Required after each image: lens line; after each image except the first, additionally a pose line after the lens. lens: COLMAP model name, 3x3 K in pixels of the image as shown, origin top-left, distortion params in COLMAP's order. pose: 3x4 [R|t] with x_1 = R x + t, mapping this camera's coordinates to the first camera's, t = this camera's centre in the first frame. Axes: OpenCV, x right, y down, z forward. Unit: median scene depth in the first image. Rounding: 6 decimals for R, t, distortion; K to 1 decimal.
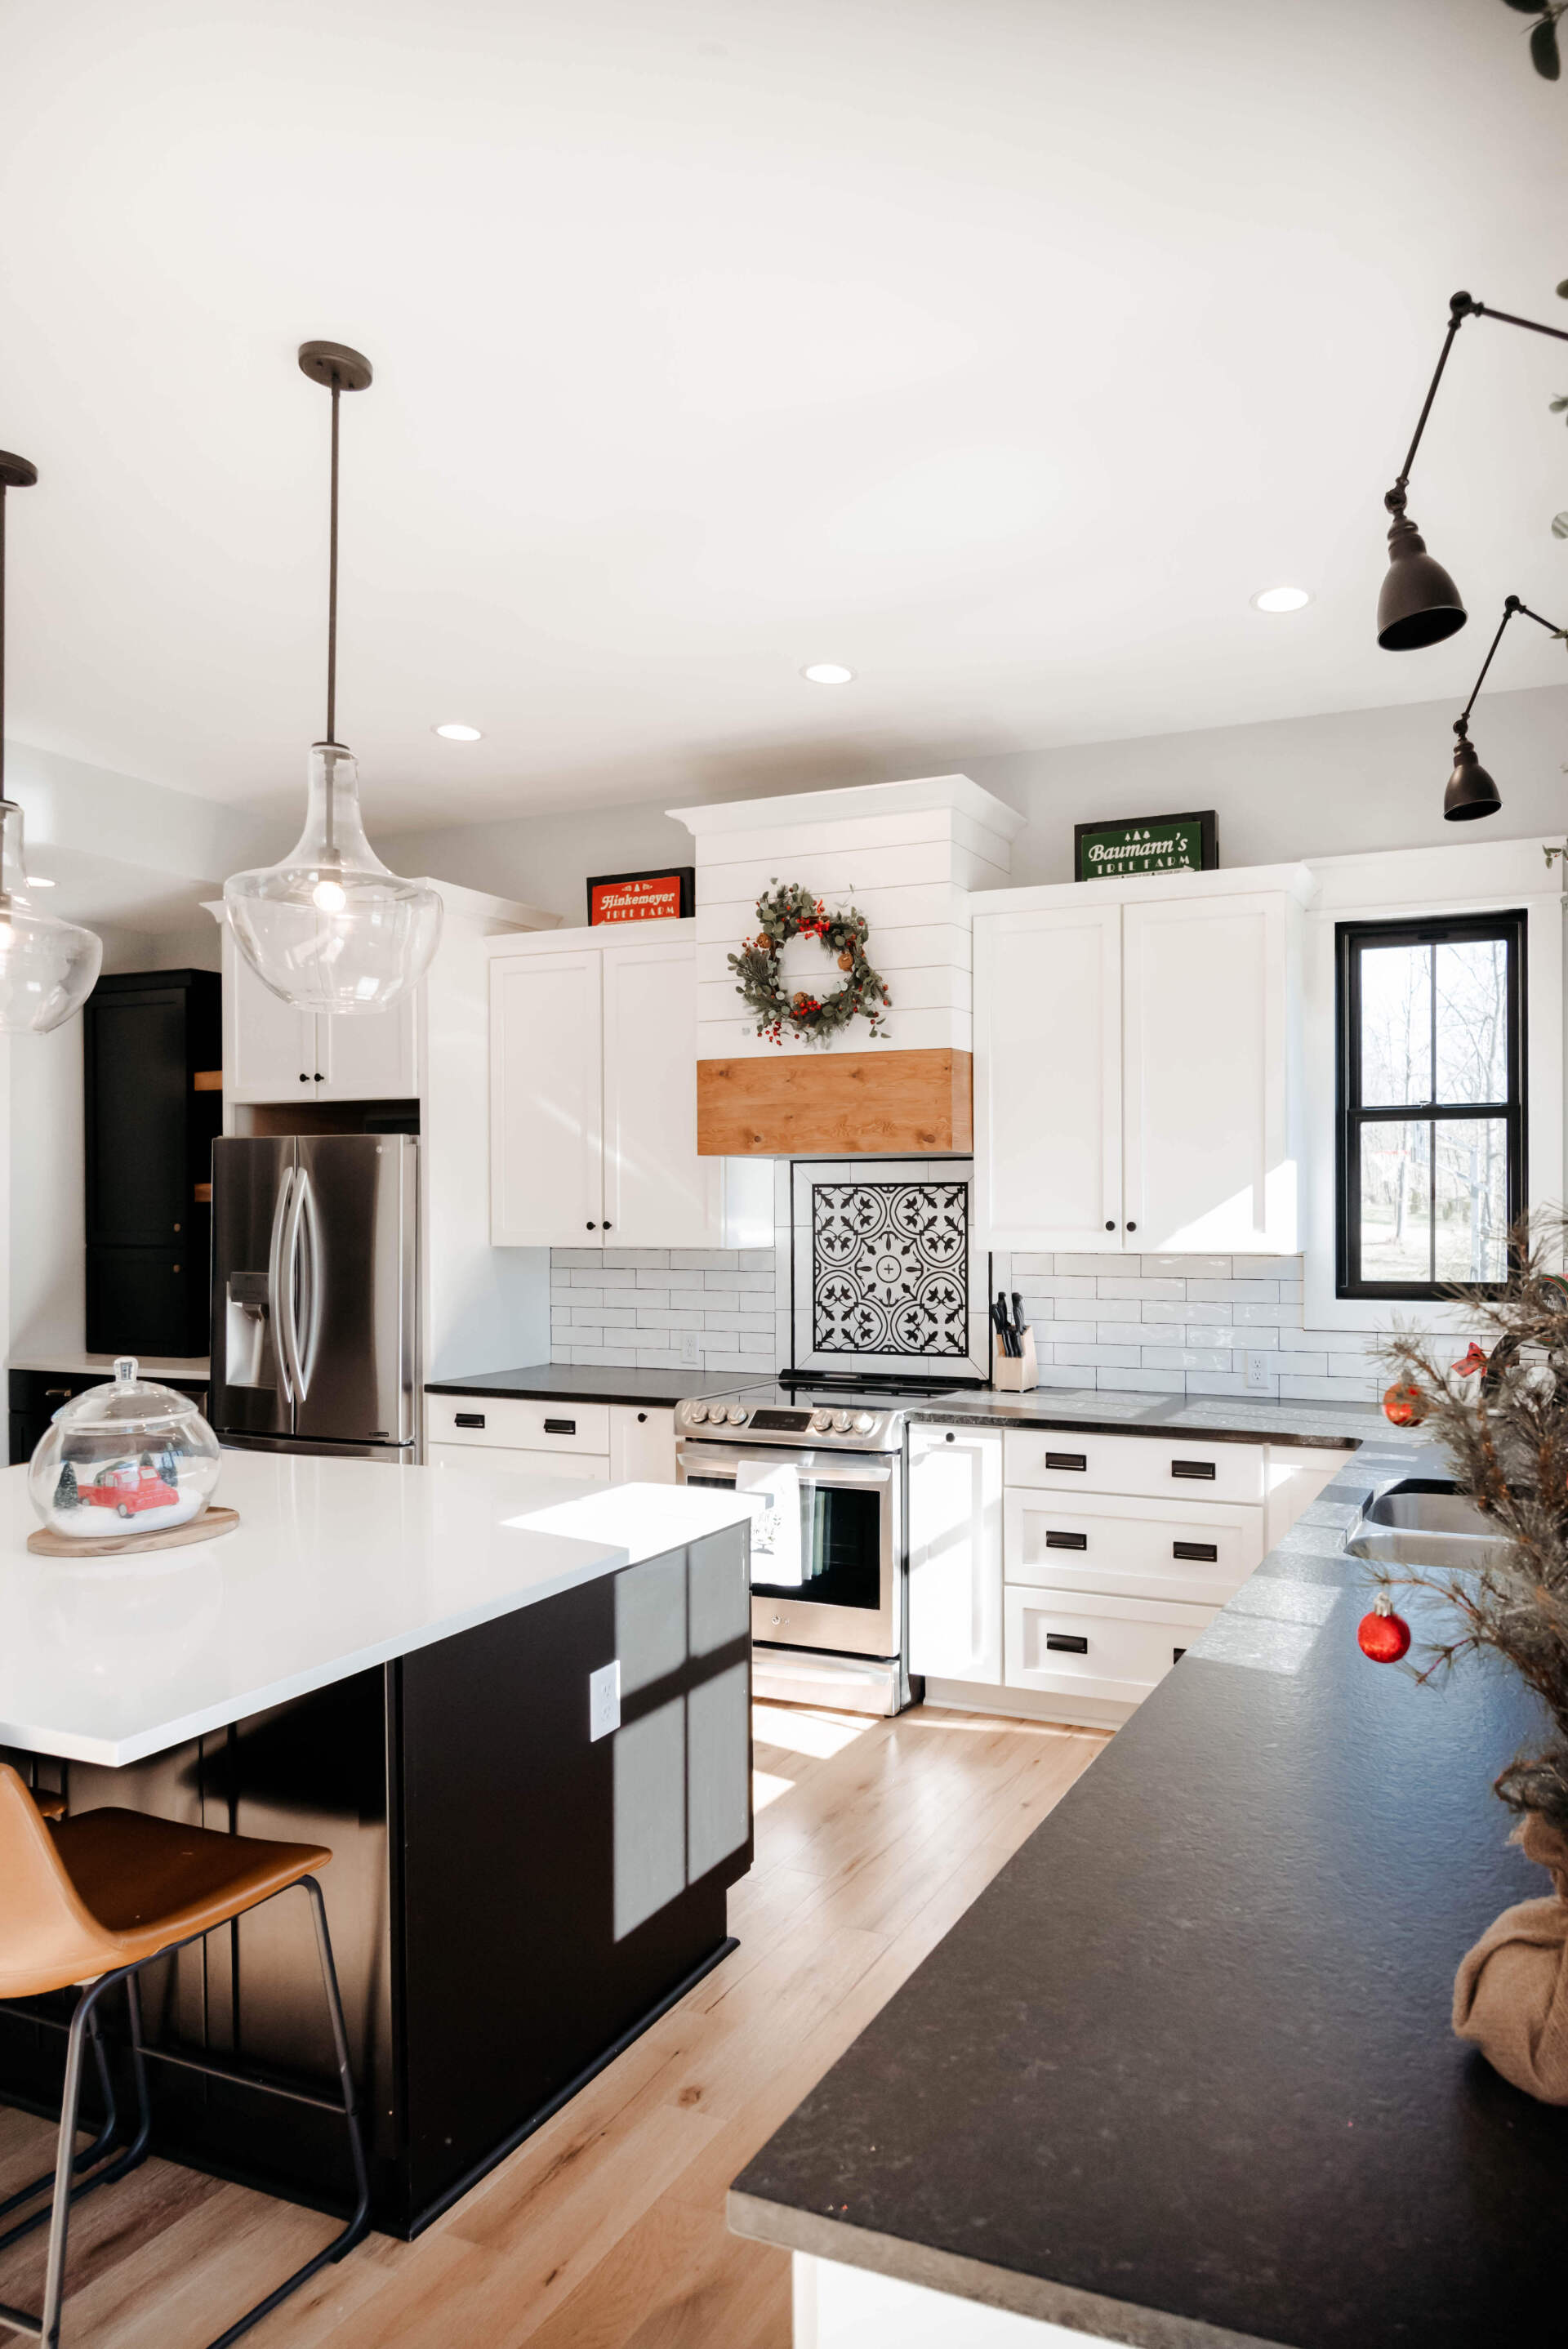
lens RADIAL K [[1356.9, 0, 1060.6], [0, 1356.9, 1206.1], [0, 0, 1]] dist [-0.015302, 0.002292]
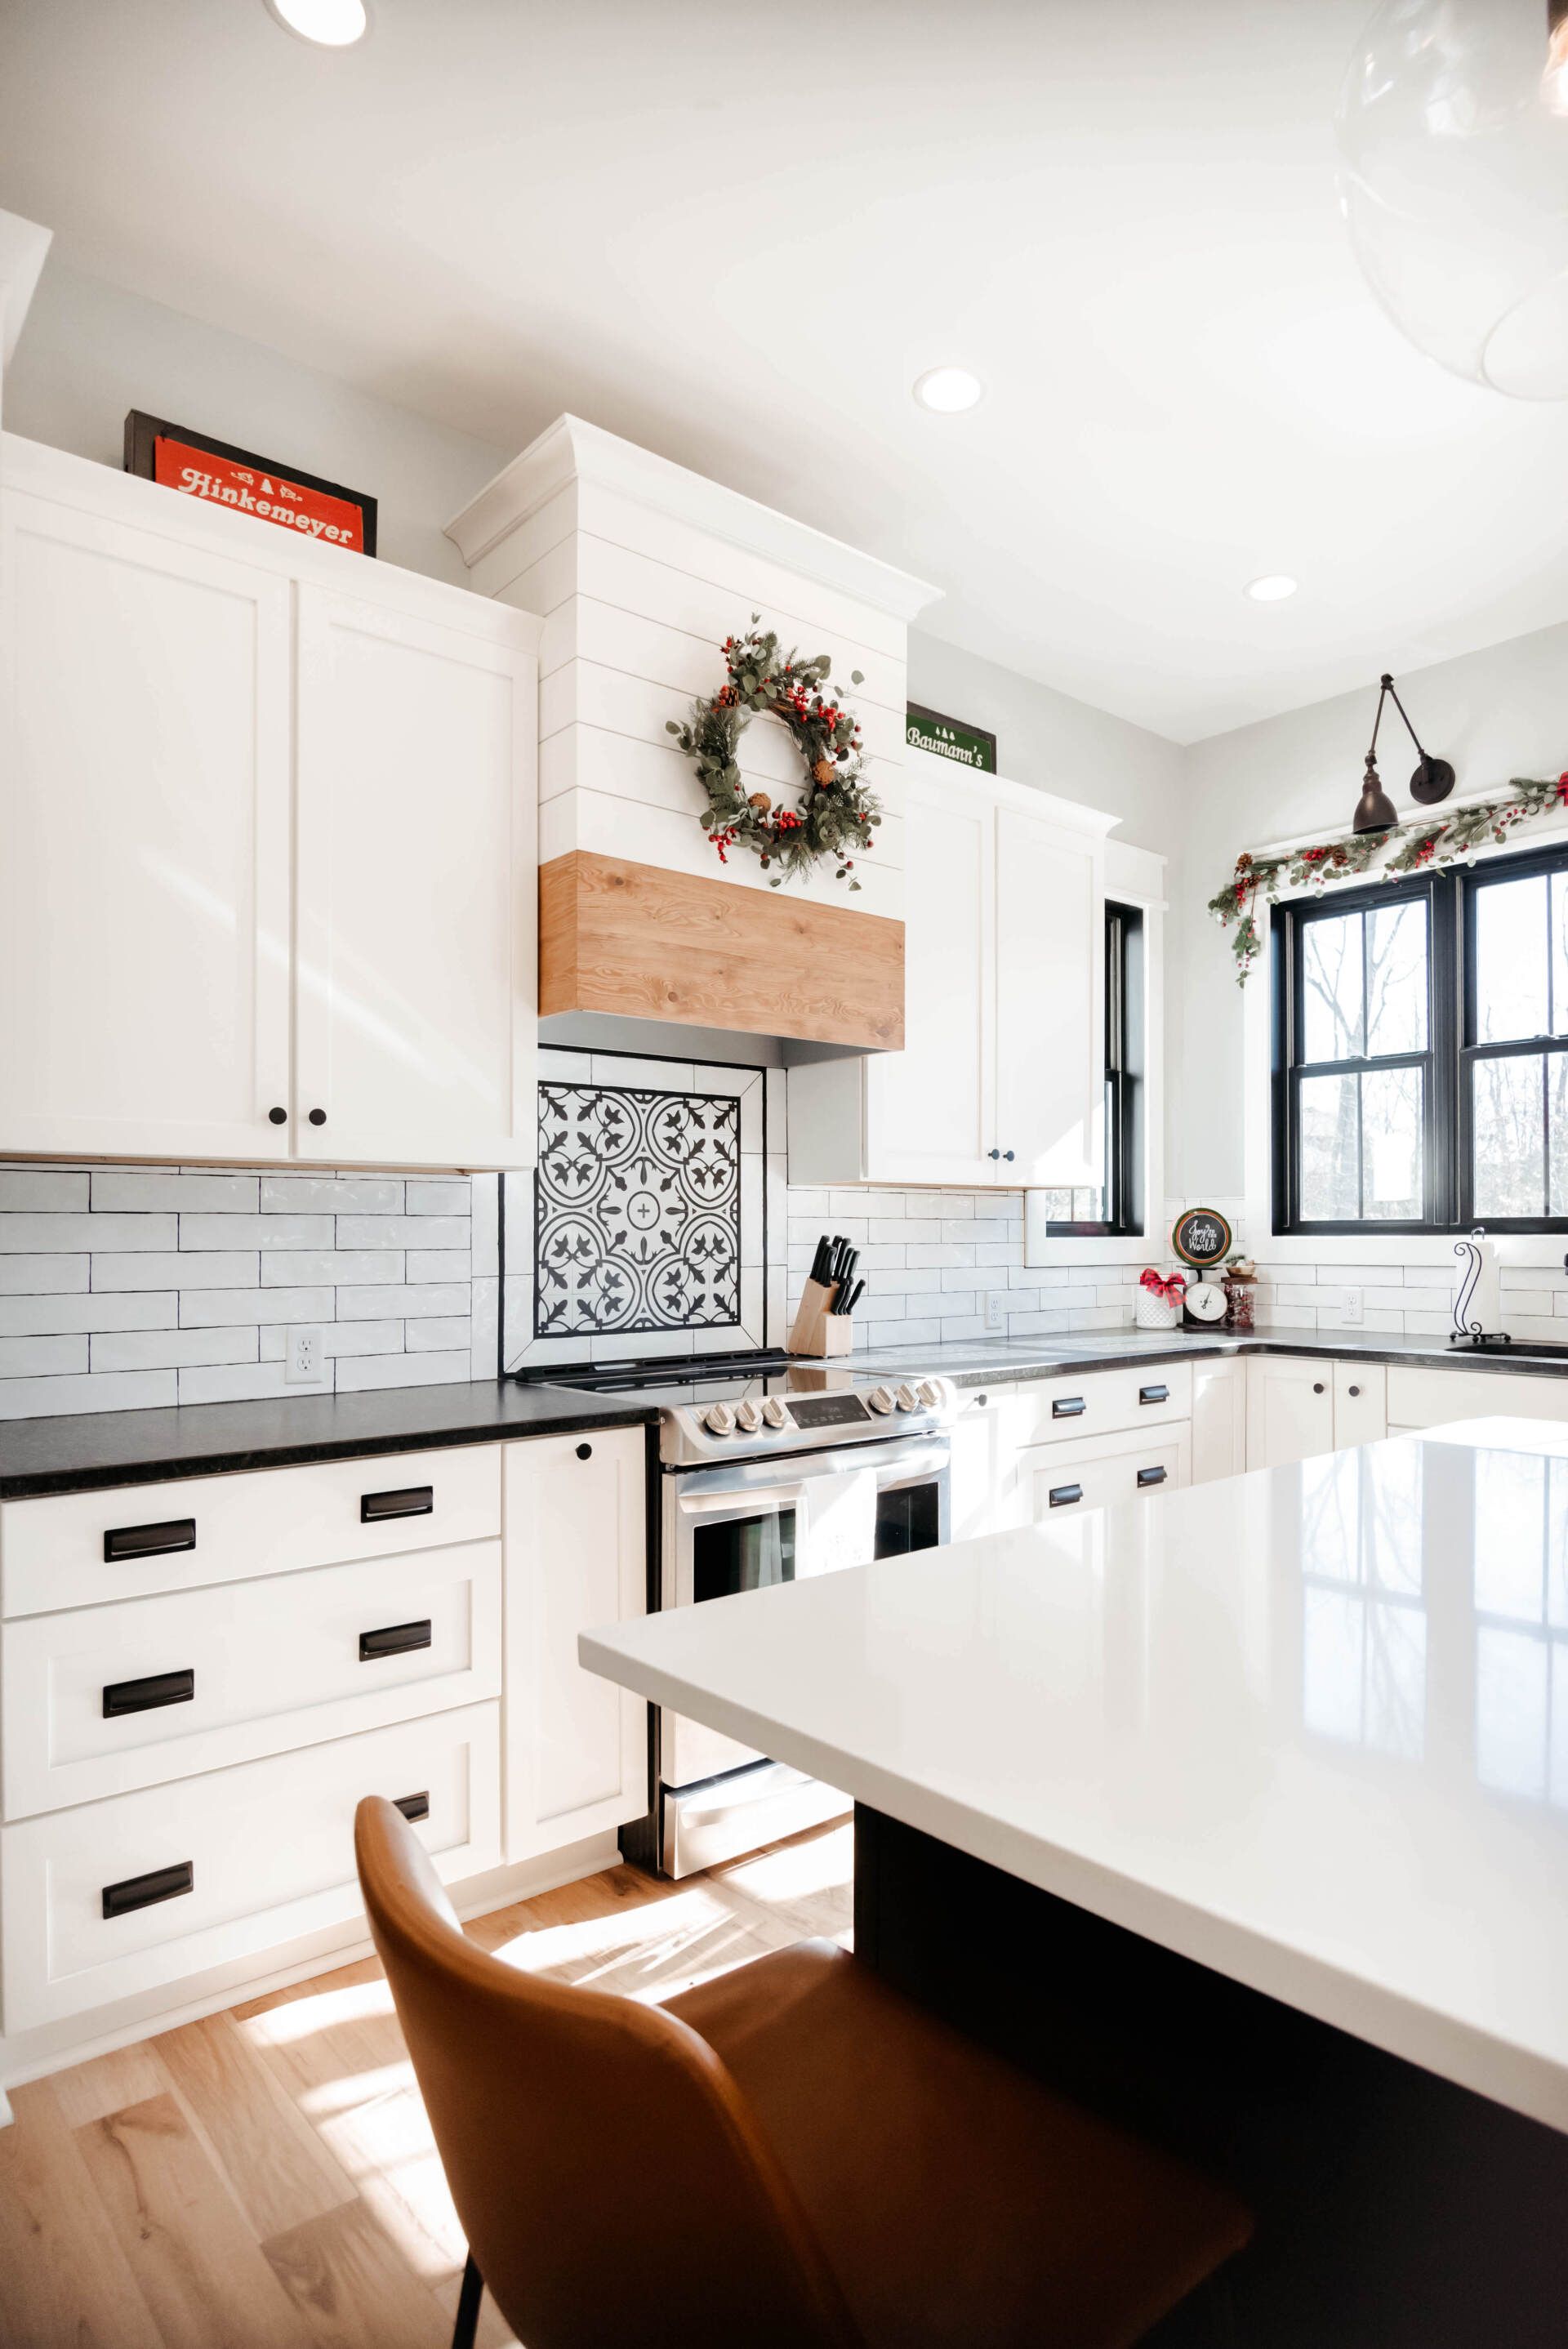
lens RADIAL K [[1298.3, 0, 856.5], [0, 1298.3, 1225.6], [0, 0, 1]] dist [-0.006933, -0.004439]
pose [[0.467053, 0.007824, 0.884195, -0.686313], [0.000106, 0.999960, -0.008904, 0.061303], [-0.884229, 0.004252, 0.467034, 0.594569]]
